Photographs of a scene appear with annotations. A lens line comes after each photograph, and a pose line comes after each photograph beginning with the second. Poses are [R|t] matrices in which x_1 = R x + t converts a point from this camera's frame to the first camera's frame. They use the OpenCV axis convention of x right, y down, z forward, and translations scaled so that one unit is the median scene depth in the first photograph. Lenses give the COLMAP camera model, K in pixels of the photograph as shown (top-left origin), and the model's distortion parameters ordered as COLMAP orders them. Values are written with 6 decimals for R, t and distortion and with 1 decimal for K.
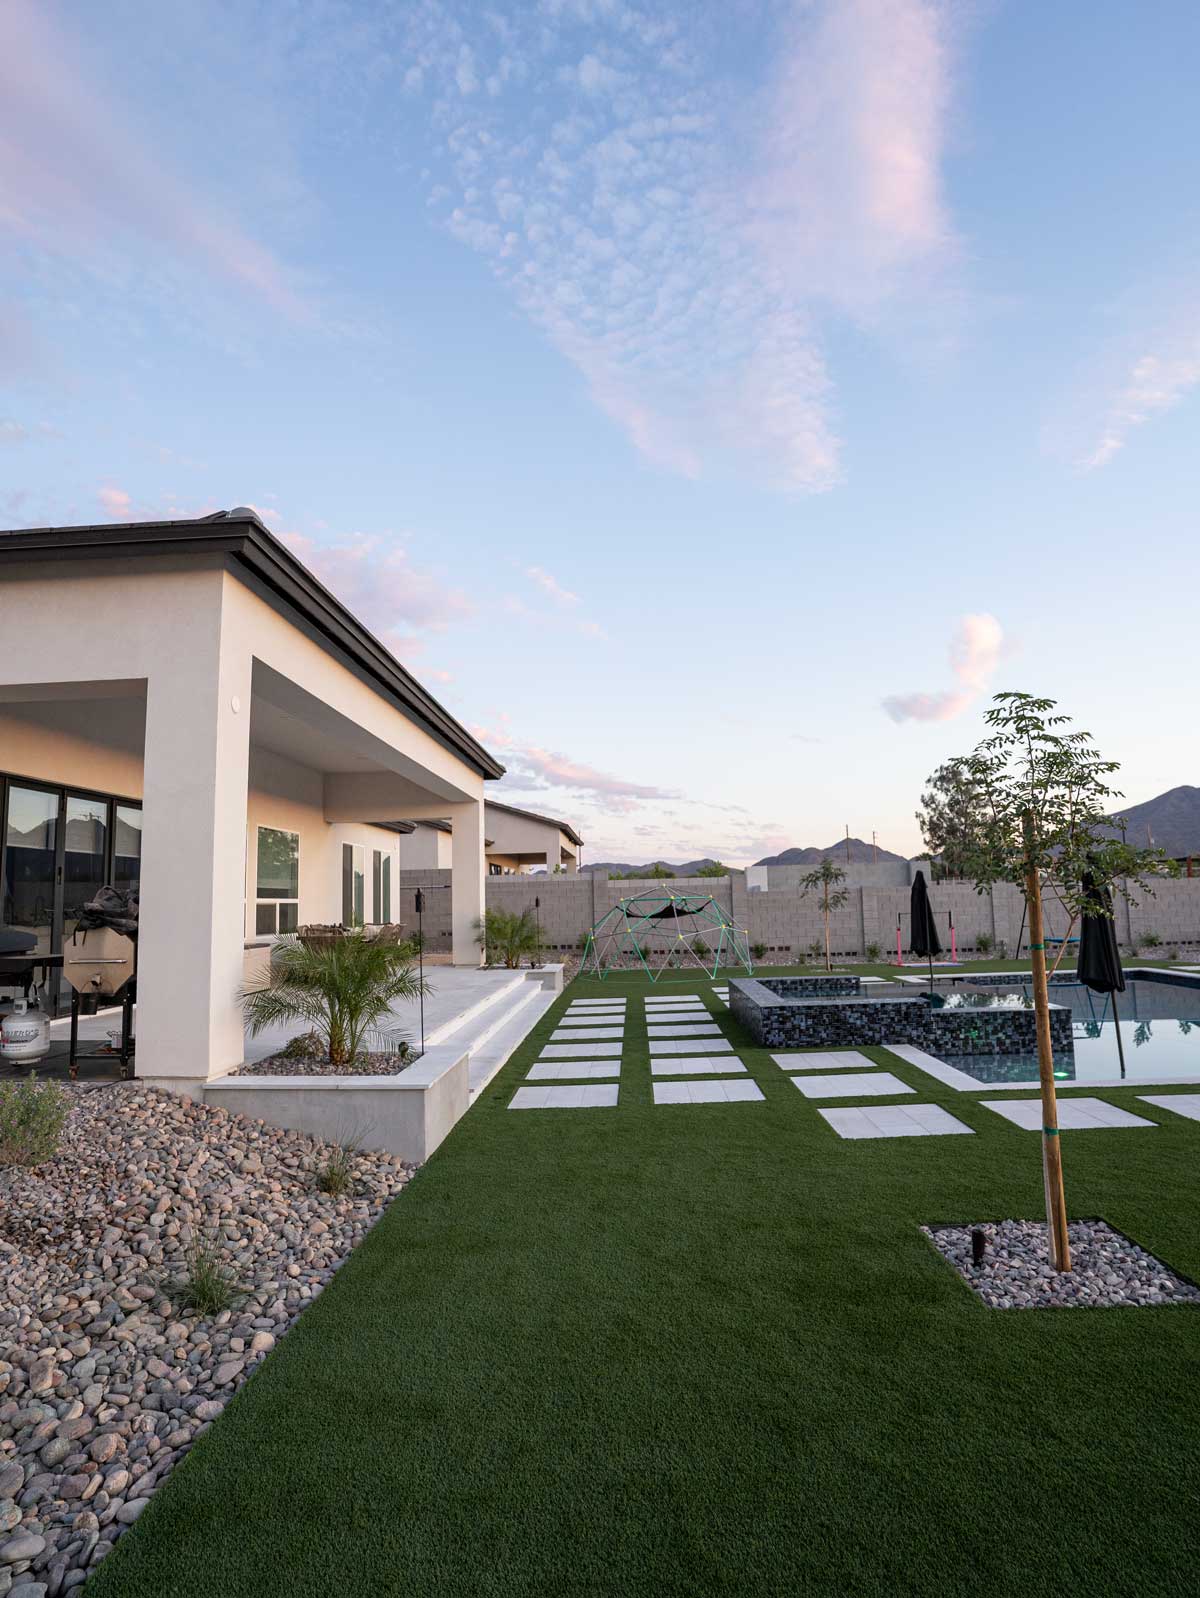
lens RADIAL K [[866.1, 0, 600.0], [0, 866.1, 799.0], [0, 0, 1]] dist [-0.076300, 0.032505]
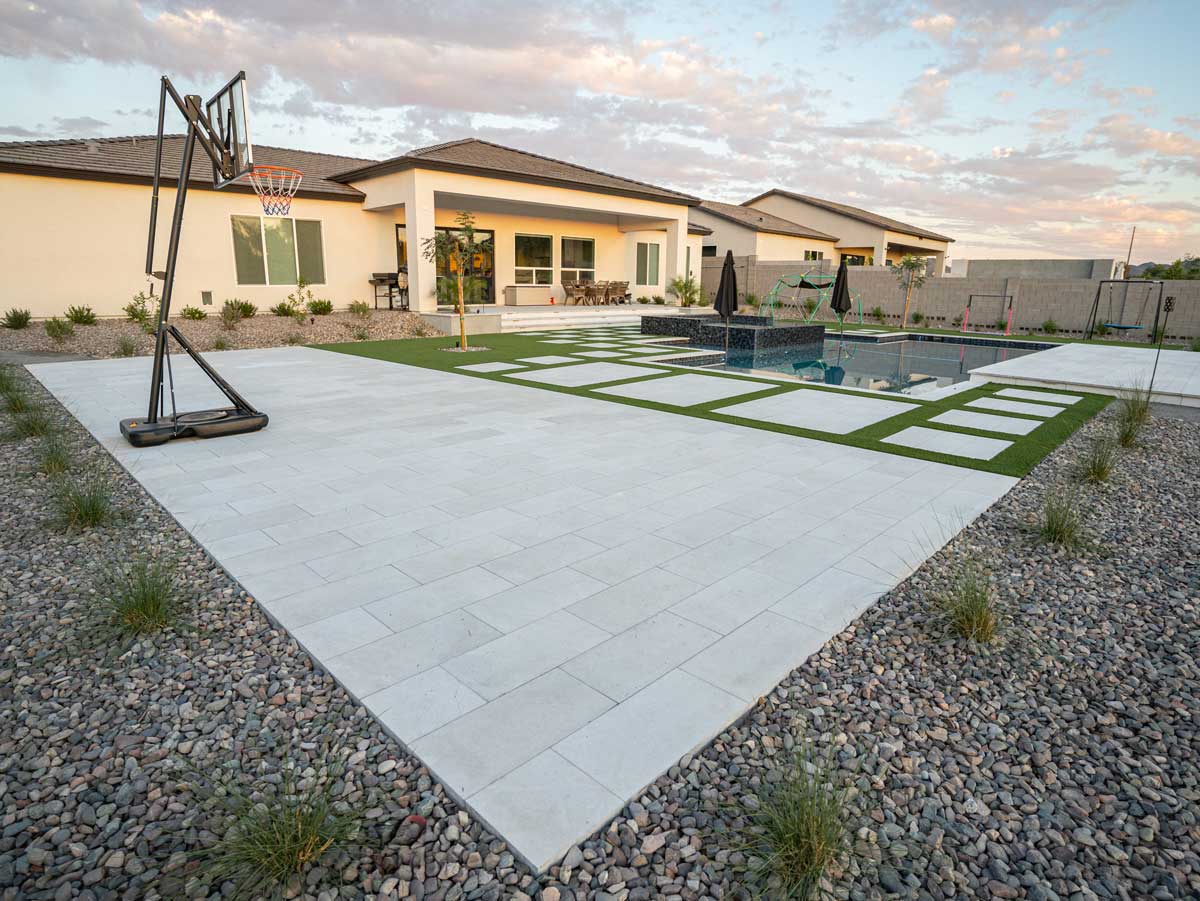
lens RADIAL K [[650.4, 0, 600.0], [0, 650.4, 450.5], [0, 0, 1]] dist [-0.076300, 0.032505]
pose [[0.735017, 0.200570, -0.647705, 1.482870], [0.050576, 0.936370, 0.347352, -0.044202], [0.676160, -0.288067, 0.678104, -0.435470]]
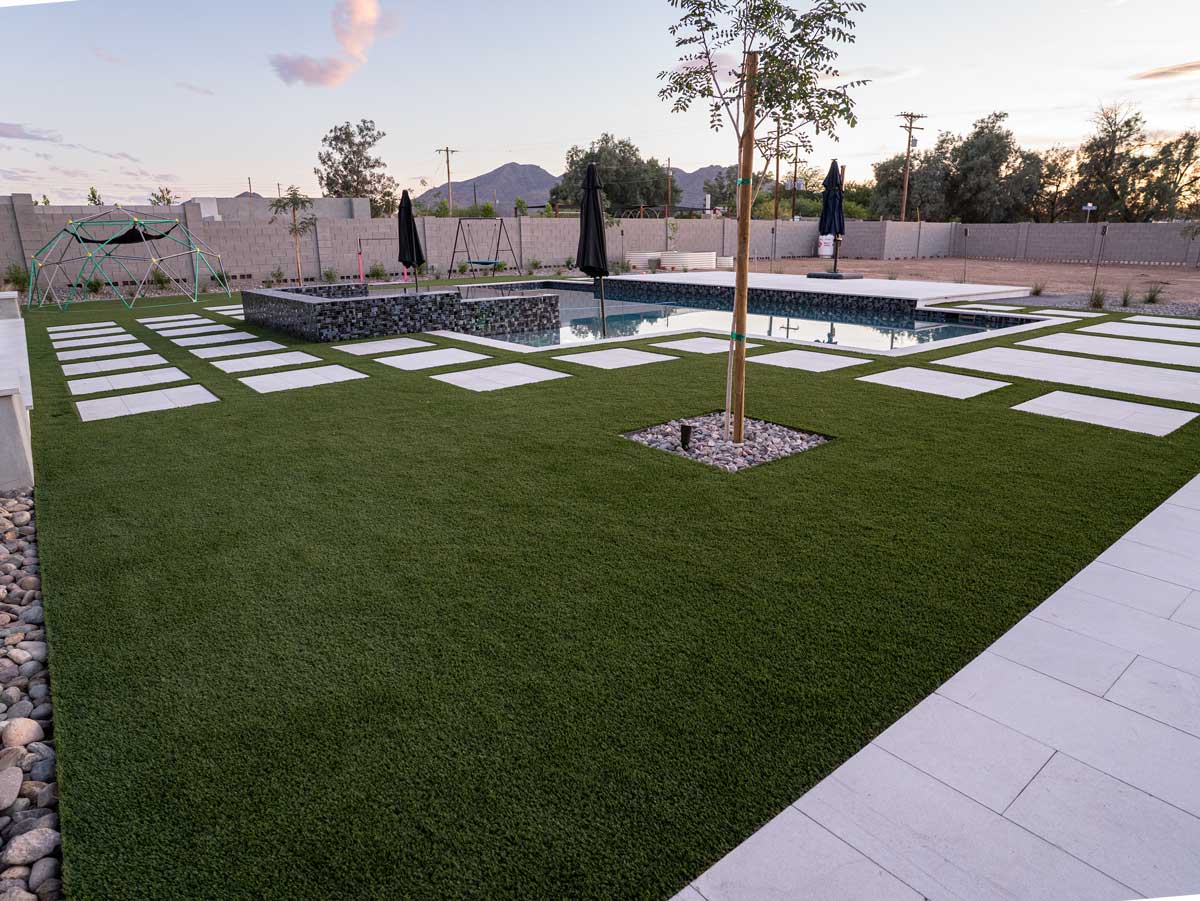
lens RADIAL K [[718.8, 0, 600.0], [0, 718.8, 450.5], [0, 0, 1]] dist [-0.095397, 0.043706]
pose [[0.753421, -0.173573, 0.634216, -0.122852], [-0.086619, 0.929925, 0.357402, 0.074265], [-0.651808, -0.324209, 0.685590, 0.141198]]
